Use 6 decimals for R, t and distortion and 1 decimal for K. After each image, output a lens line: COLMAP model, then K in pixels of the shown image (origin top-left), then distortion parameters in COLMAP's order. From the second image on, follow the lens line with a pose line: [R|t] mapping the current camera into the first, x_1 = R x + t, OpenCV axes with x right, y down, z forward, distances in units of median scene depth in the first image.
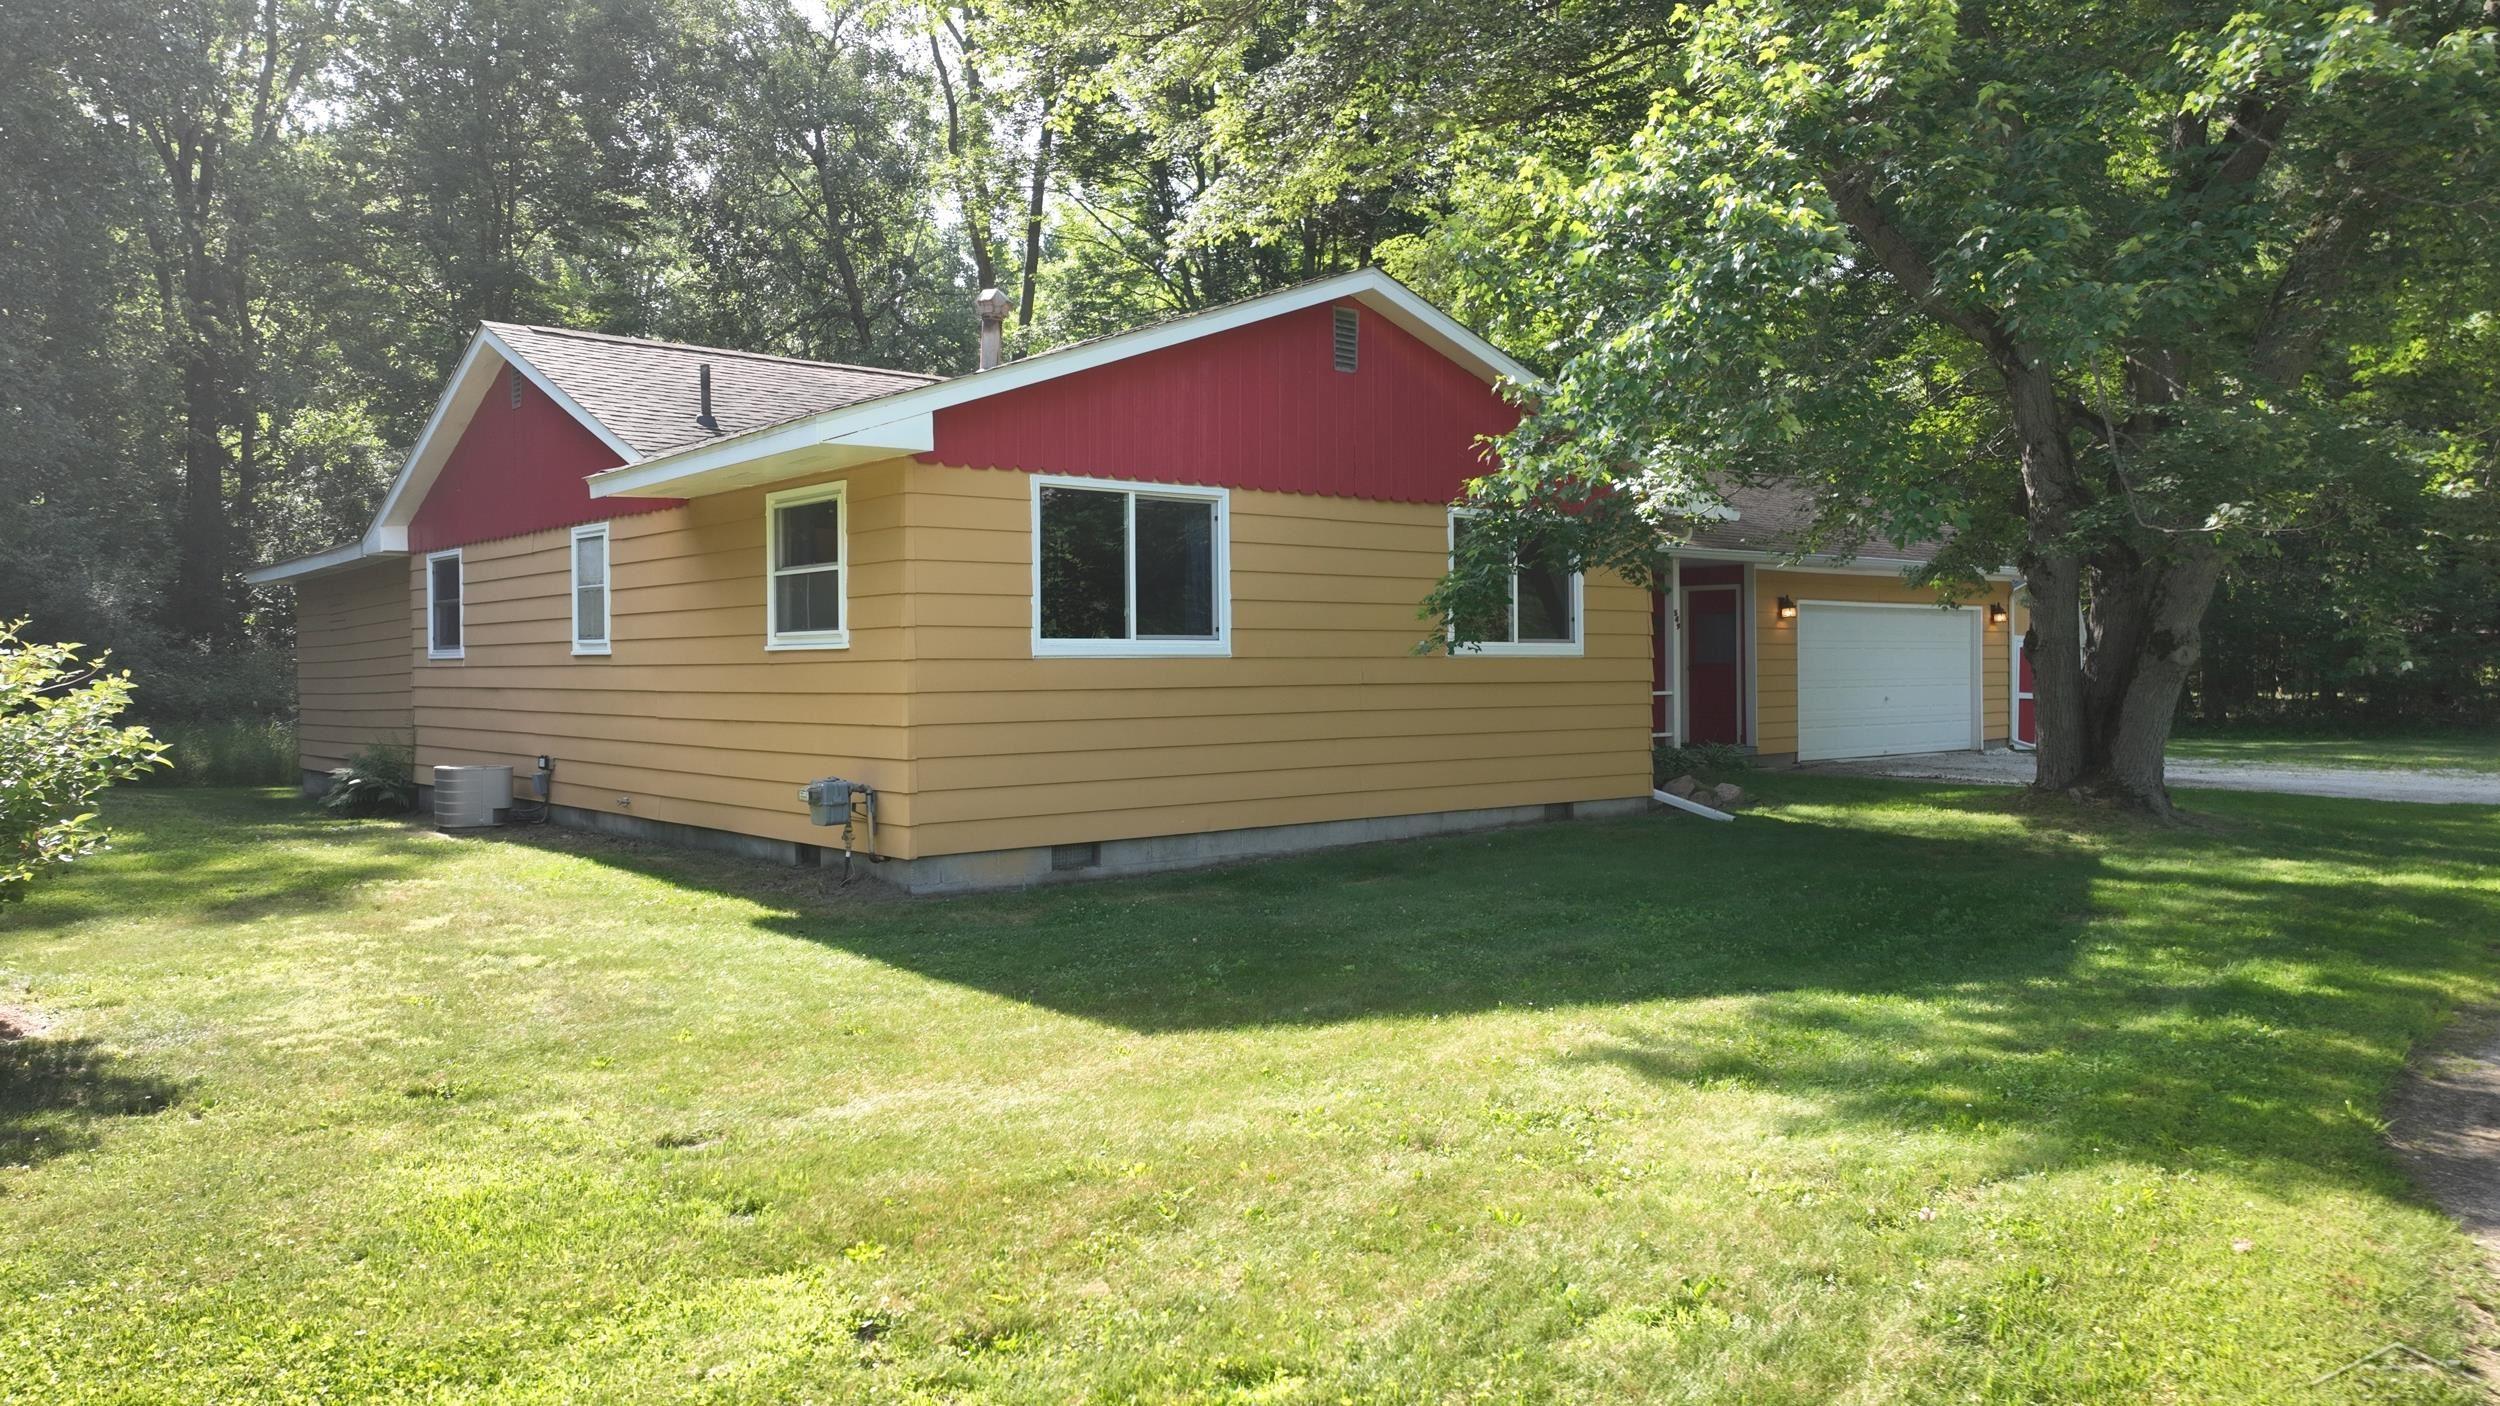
lens RADIAL K [[1762.7, 0, 1243.7], [0, 1762.7, 690.3], [0, 0, 1]] dist [0.002749, 0.003425]
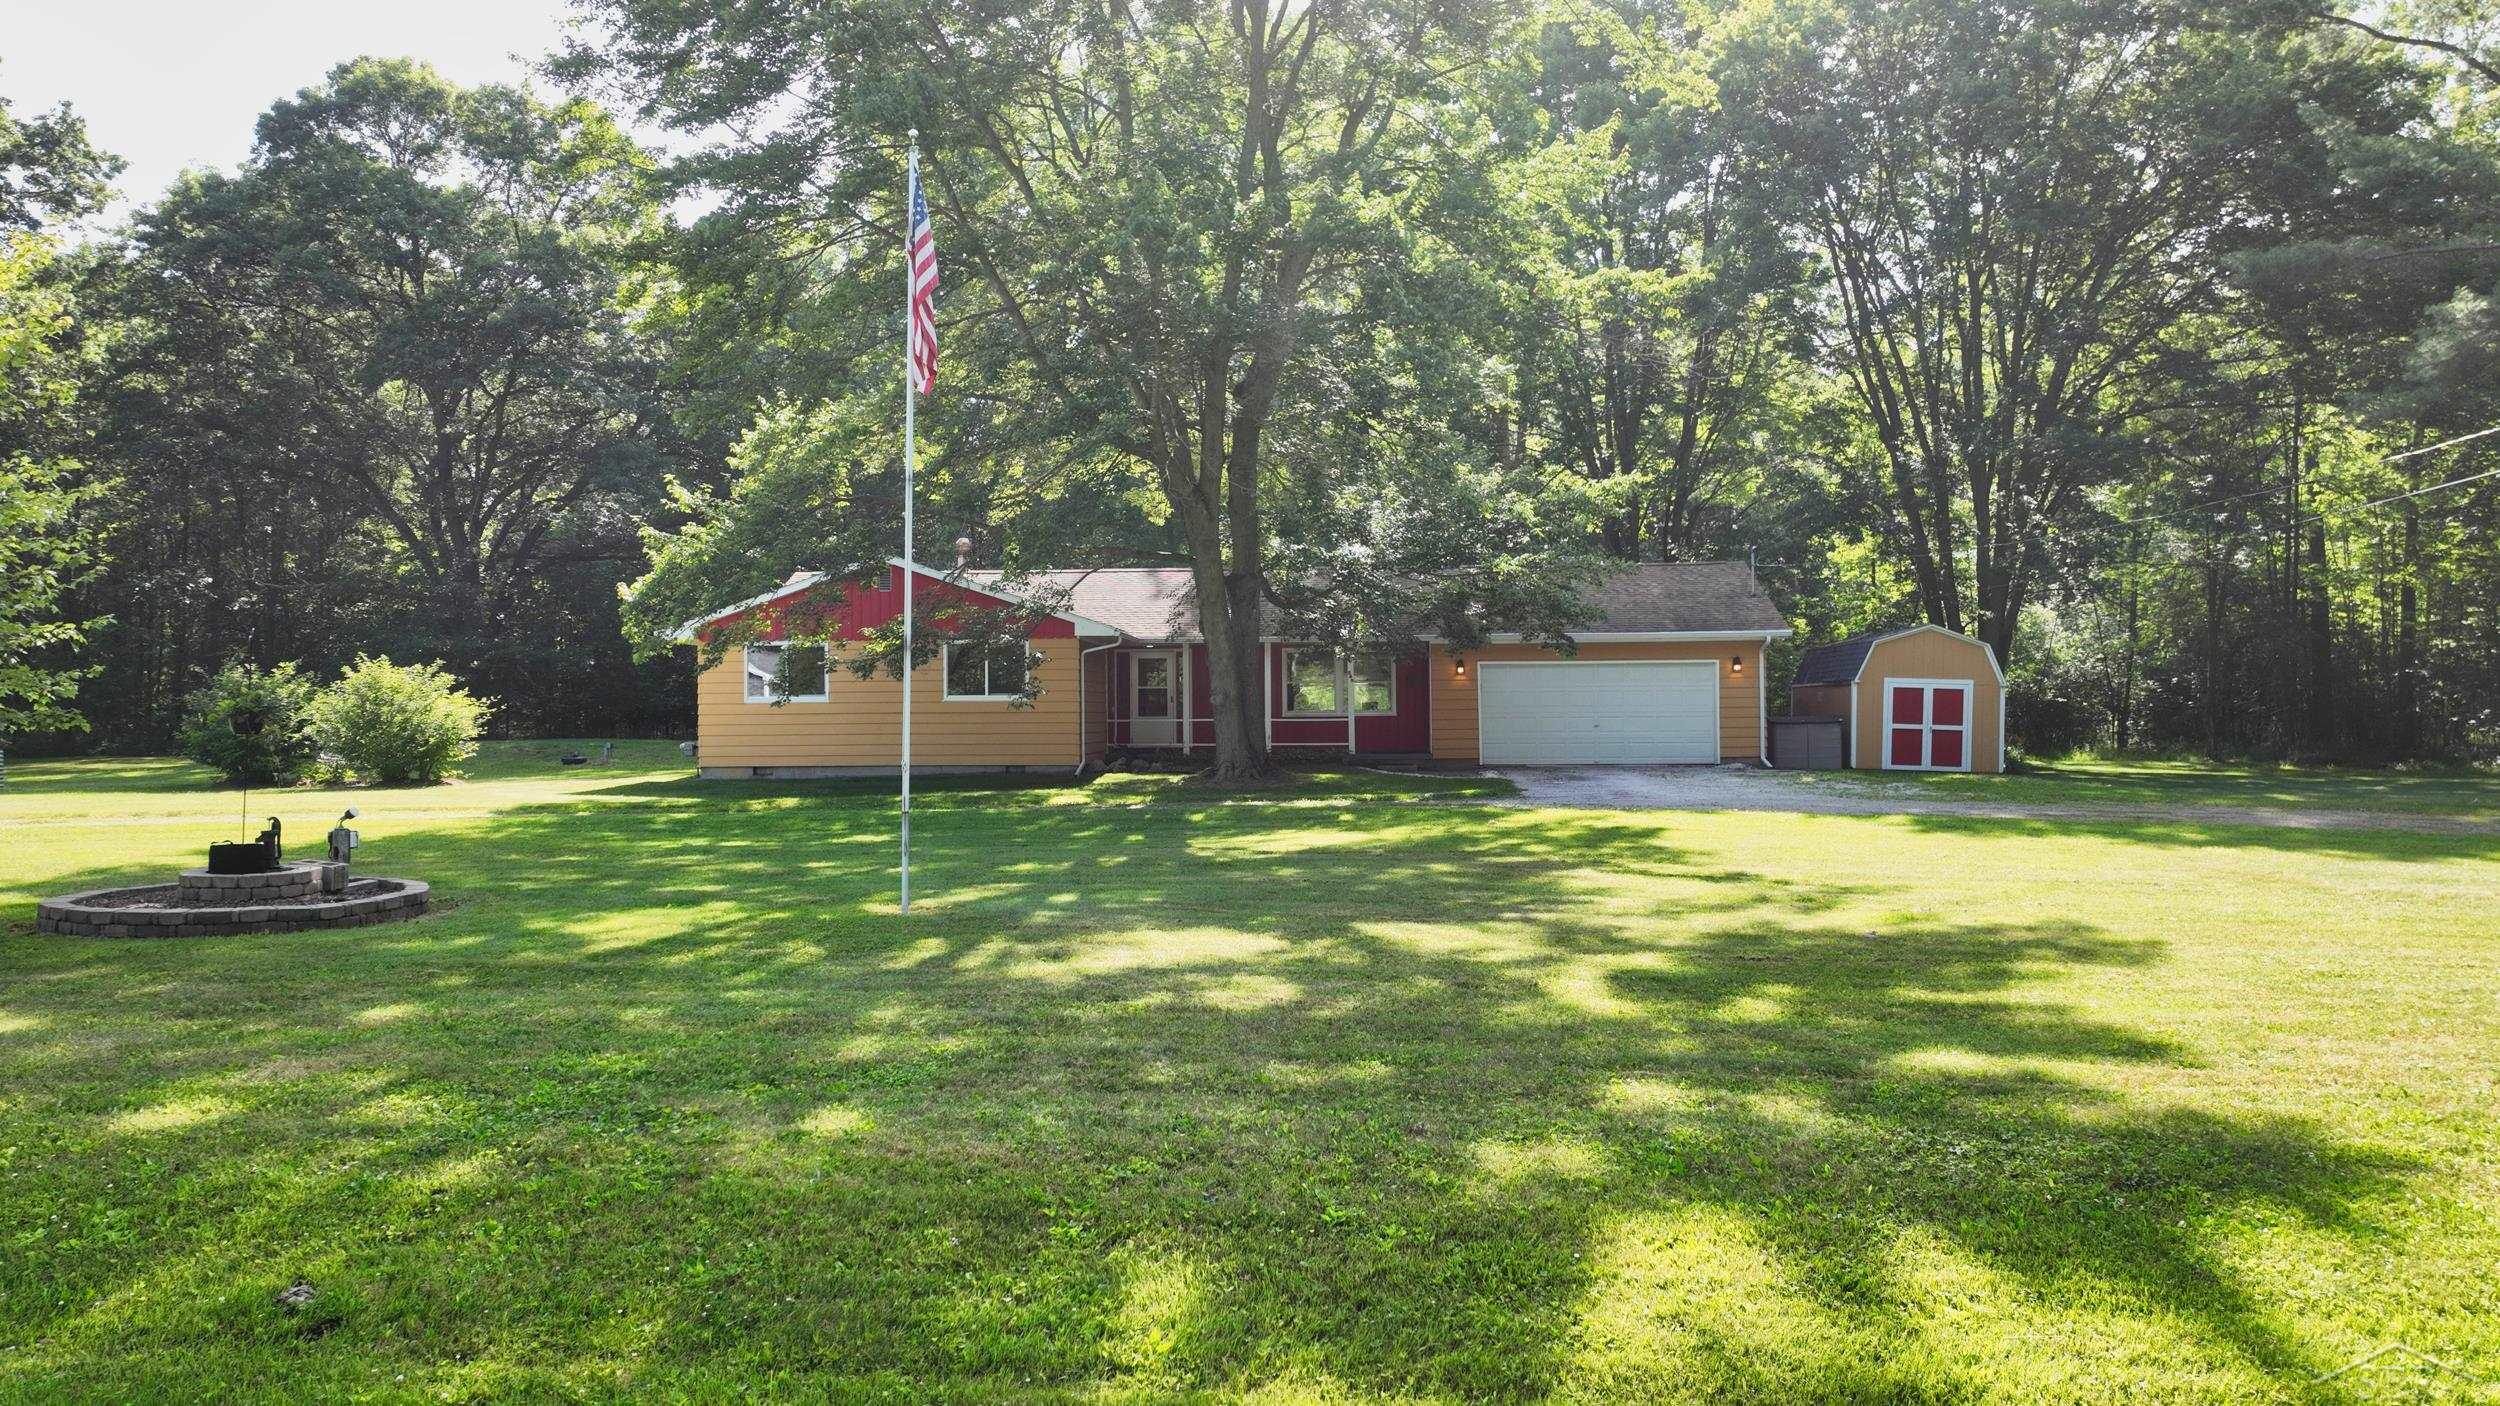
lens RADIAL K [[1762.7, 0, 1250.5], [0, 1762.7, 704.4], [0, 0, 1]] dist [0.002749, 0.003425]
pose [[0.713712, -0.000986, -0.700439, 2.366583], [-0.006303, 0.999949, -0.007830, 0.001081], [0.700411, 0.010003, 0.713669, -0.489203]]
